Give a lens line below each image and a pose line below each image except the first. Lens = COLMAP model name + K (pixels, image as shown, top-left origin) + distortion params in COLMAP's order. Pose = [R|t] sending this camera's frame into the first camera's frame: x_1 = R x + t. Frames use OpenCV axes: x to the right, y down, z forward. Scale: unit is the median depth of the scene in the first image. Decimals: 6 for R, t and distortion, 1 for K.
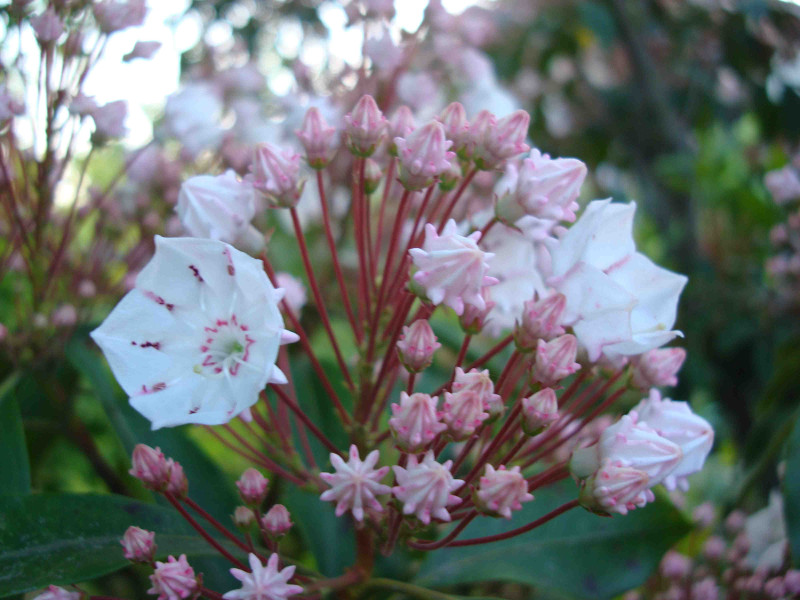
lens RADIAL K [[807.2, 0, 400.0], [0, 807.2, 300.0], [0, 0, 1]] dist [-0.111412, -0.019825]
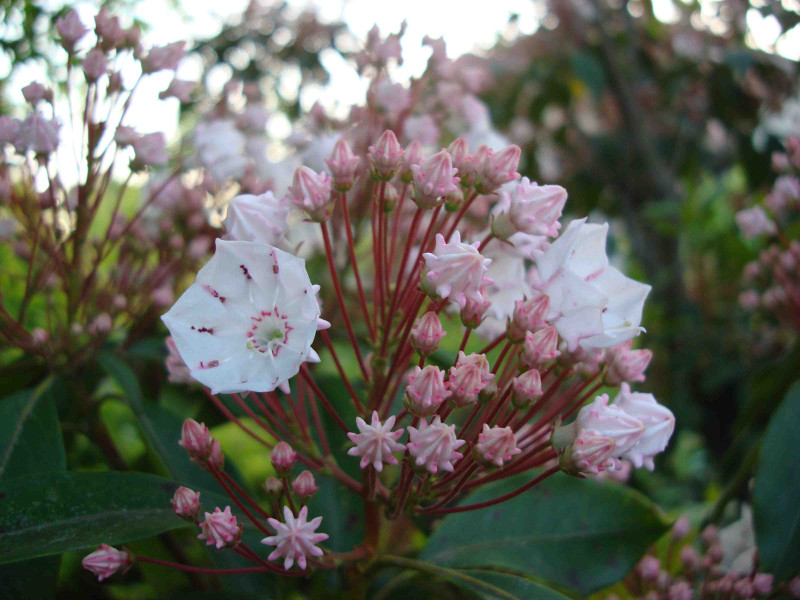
lens RADIAL K [[827.4, 0, 400.0], [0, 827.4, 300.0], [0, 0, 1]] dist [-0.108417, -0.017871]
pose [[0.999730, 0.018029, 0.014626, -0.036761], [-0.017120, 0.998048, -0.060061, 0.076866], [-0.015681, 0.059794, 0.998088, -0.235939]]
